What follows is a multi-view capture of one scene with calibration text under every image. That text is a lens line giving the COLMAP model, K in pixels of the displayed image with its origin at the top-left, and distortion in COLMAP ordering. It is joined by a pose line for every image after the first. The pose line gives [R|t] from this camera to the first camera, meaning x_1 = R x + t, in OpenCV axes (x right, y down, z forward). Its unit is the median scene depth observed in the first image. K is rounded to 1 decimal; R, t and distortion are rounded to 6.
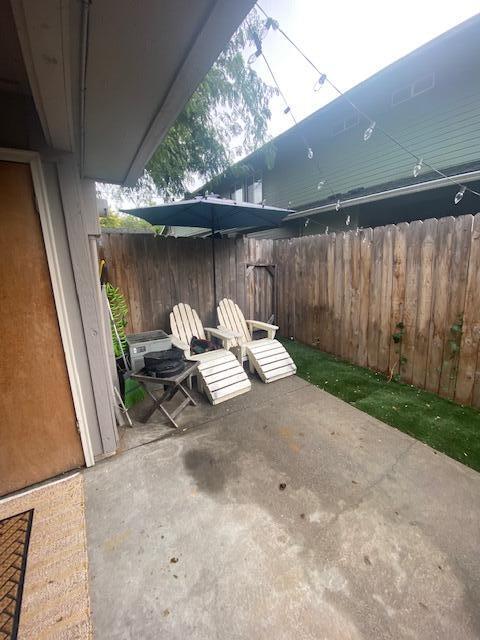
lens RADIAL K [[257.7, 0, 240.0], [0, 257.7, 320.0], [0, 0, 1]] dist [0.027482, -0.025227]
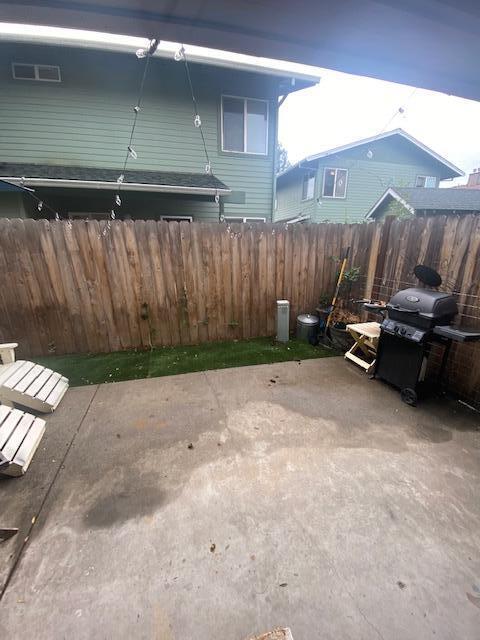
lens RADIAL K [[257.7, 0, 240.0], [0, 257.7, 320.0], [0, 0, 1]] dist [0.027482, -0.025227]
pose [[0.280478, -0.252002, 0.926190, -0.445203], [0.209714, 0.957698, 0.197067, -0.062477], [-0.936671, 0.138962, 0.321461, 0.200670]]
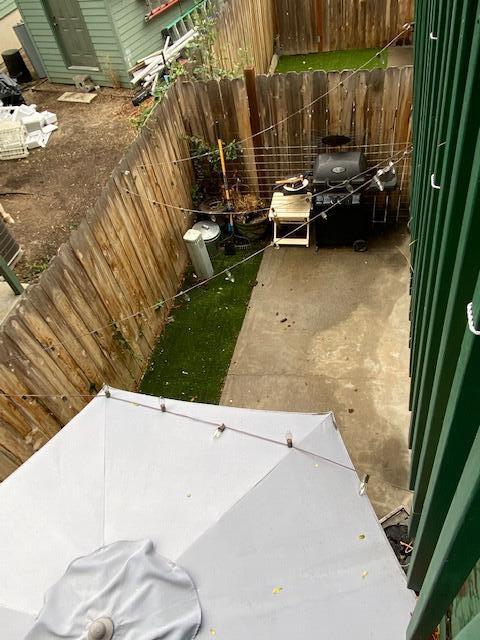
lens RADIAL K [[461.6, 0, 240.0], [0, 461.6, 320.0], [0, 0, 1]] dist [0.061037, 0.000353]
pose [[-0.708233, -0.433402, 0.557287, -0.348591], [0.320984, 0.505391, 0.800968, -1.050576], [-0.628788, 0.746152, -0.218819, 0.942007]]
